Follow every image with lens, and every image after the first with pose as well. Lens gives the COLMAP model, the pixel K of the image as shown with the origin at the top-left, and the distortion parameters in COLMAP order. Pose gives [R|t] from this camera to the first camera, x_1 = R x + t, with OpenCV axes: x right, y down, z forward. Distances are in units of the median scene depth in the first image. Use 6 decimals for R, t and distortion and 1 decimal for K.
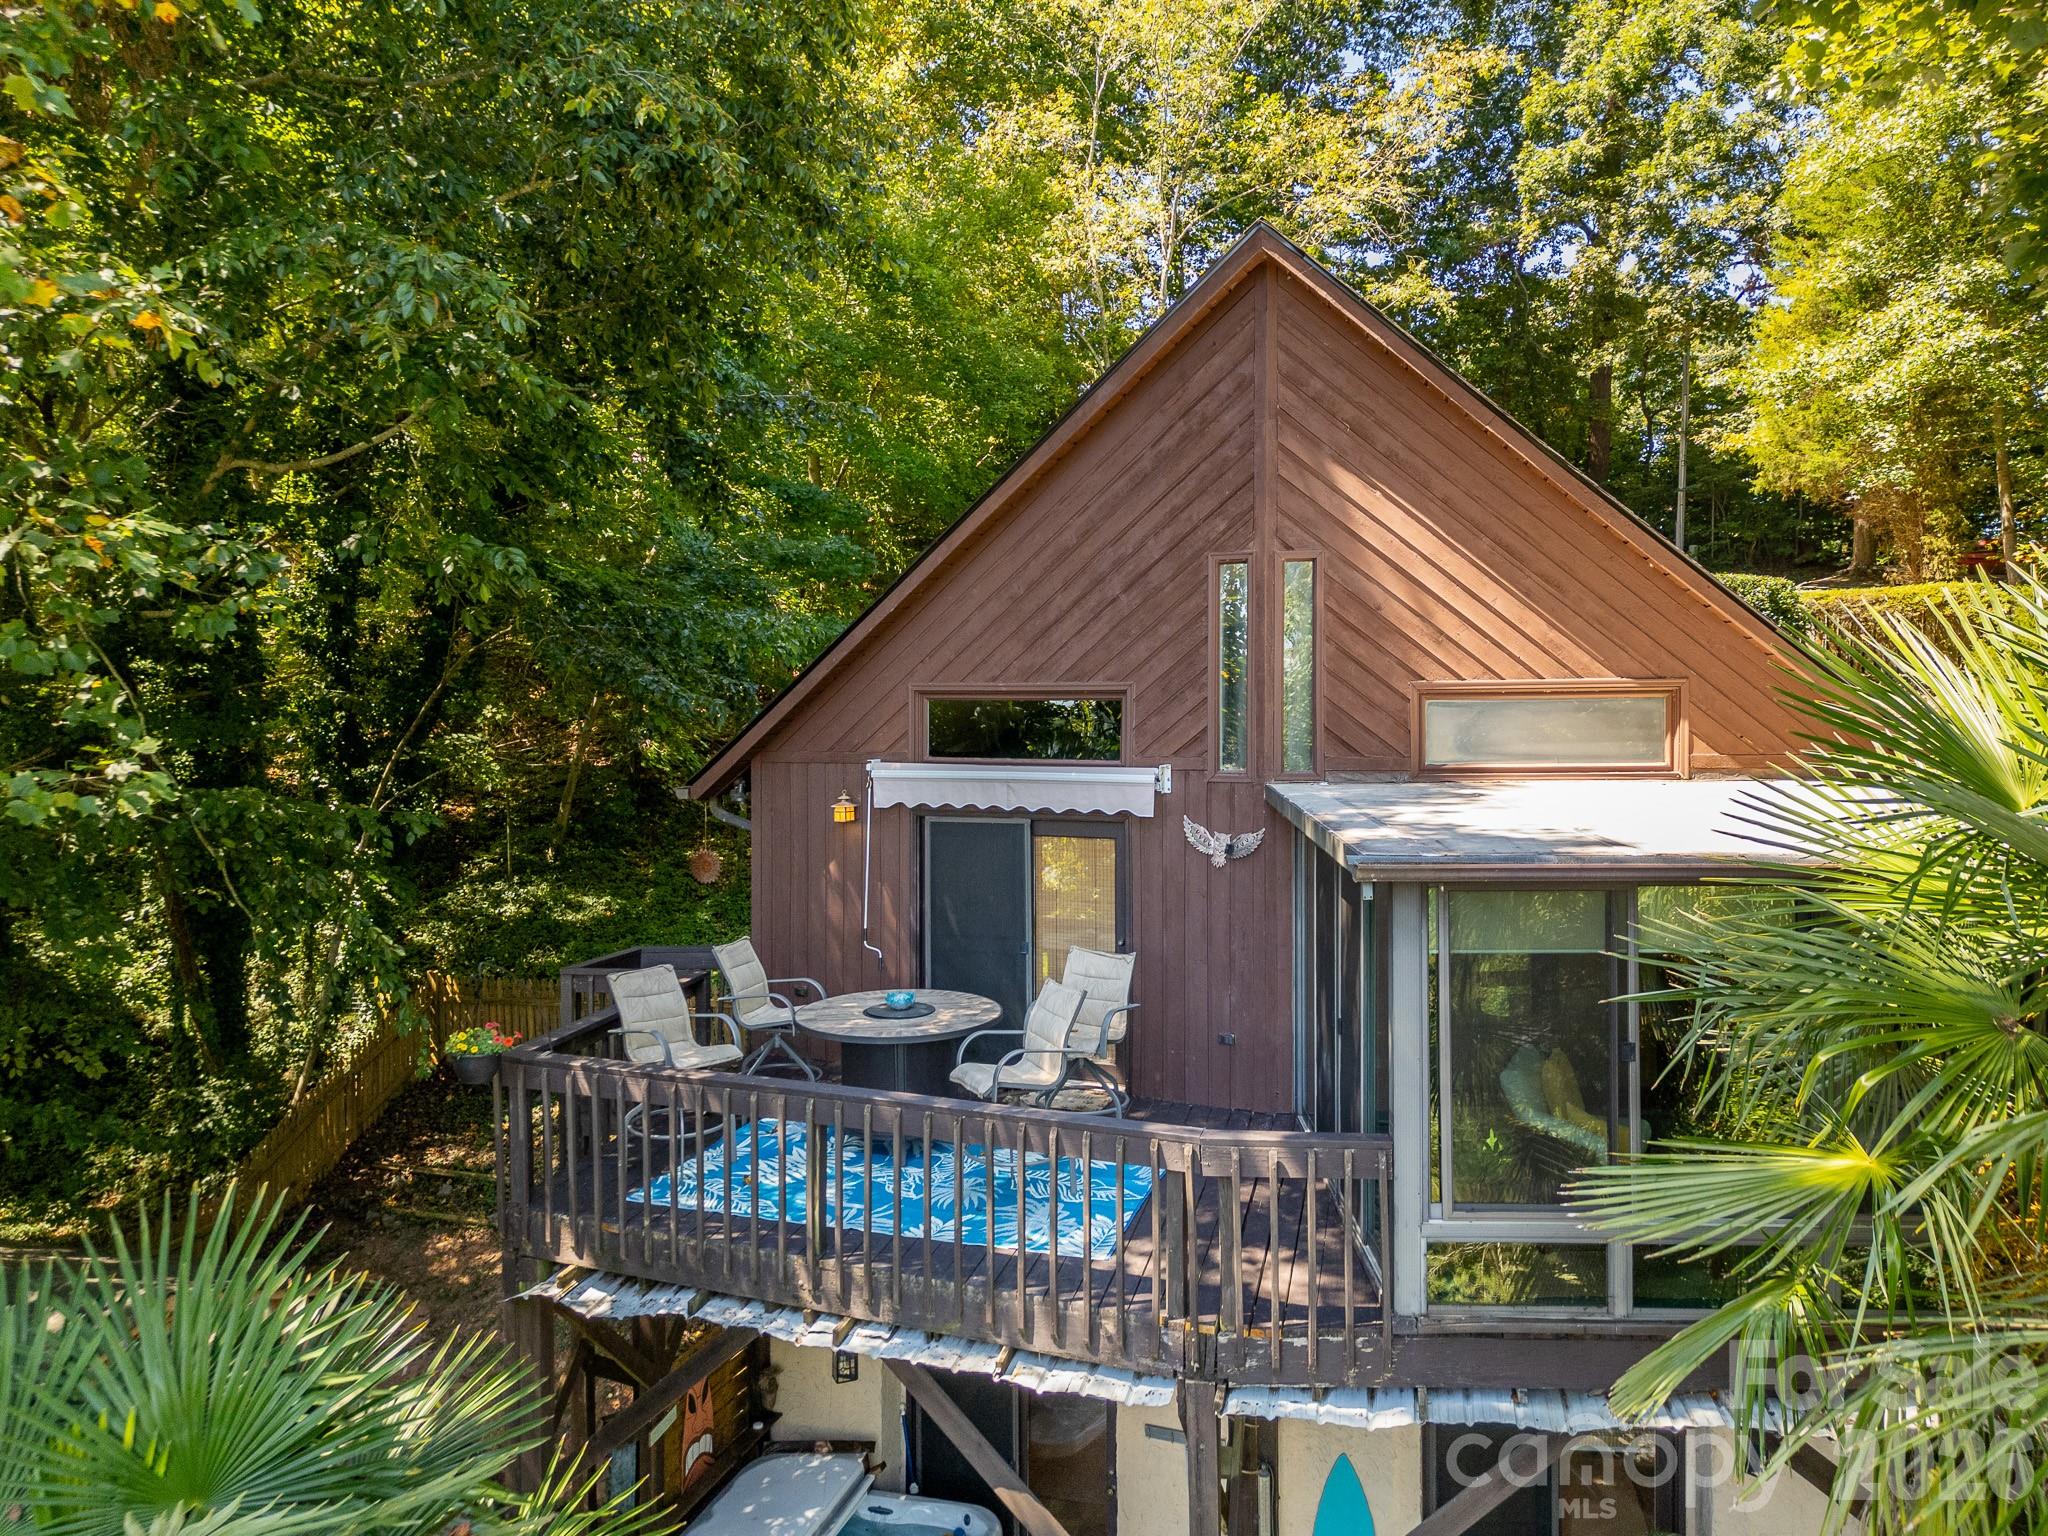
lens RADIAL K [[1305.6, 0, 1161.6], [0, 1305.6, 750.9], [0, 0, 1]] dist [0.001080, -0.058069]
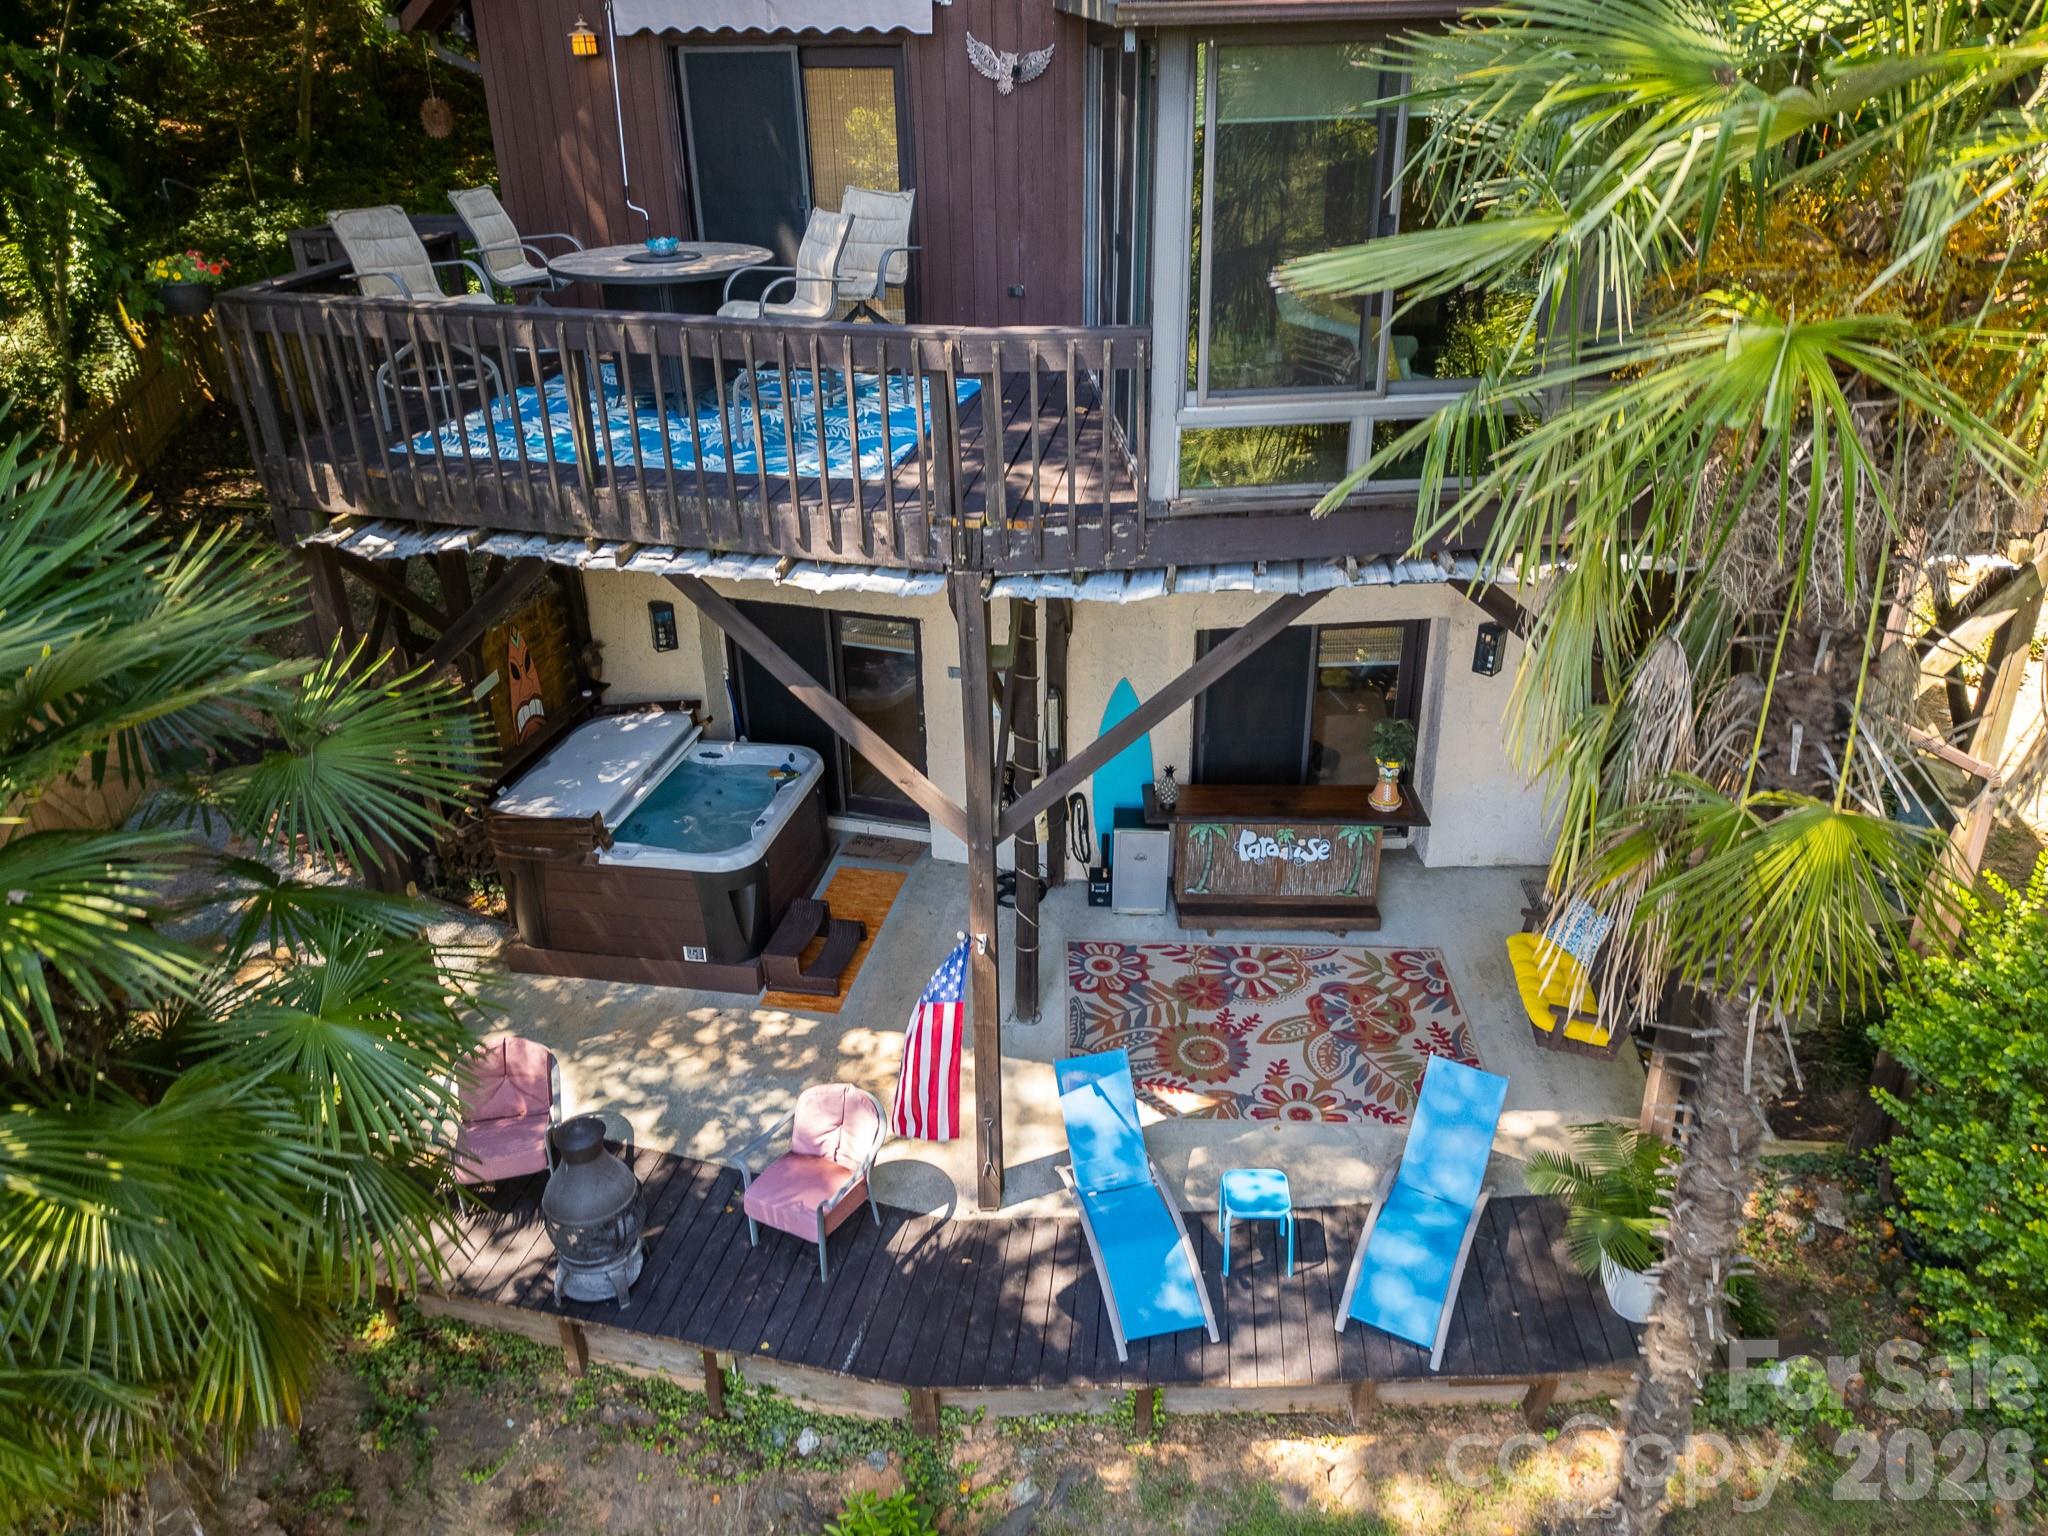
lens RADIAL K [[1305.6, 0, 1161.6], [0, 1305.6, 750.9], [0, 0, 1]] dist [0.001080, -0.058069]
pose [[0.994015, -0.019911, 0.107417, 0.051540], [-0.030277, 0.894526, 0.445990, 0.103035], [-0.104967, -0.446572, 0.888569, -0.015195]]
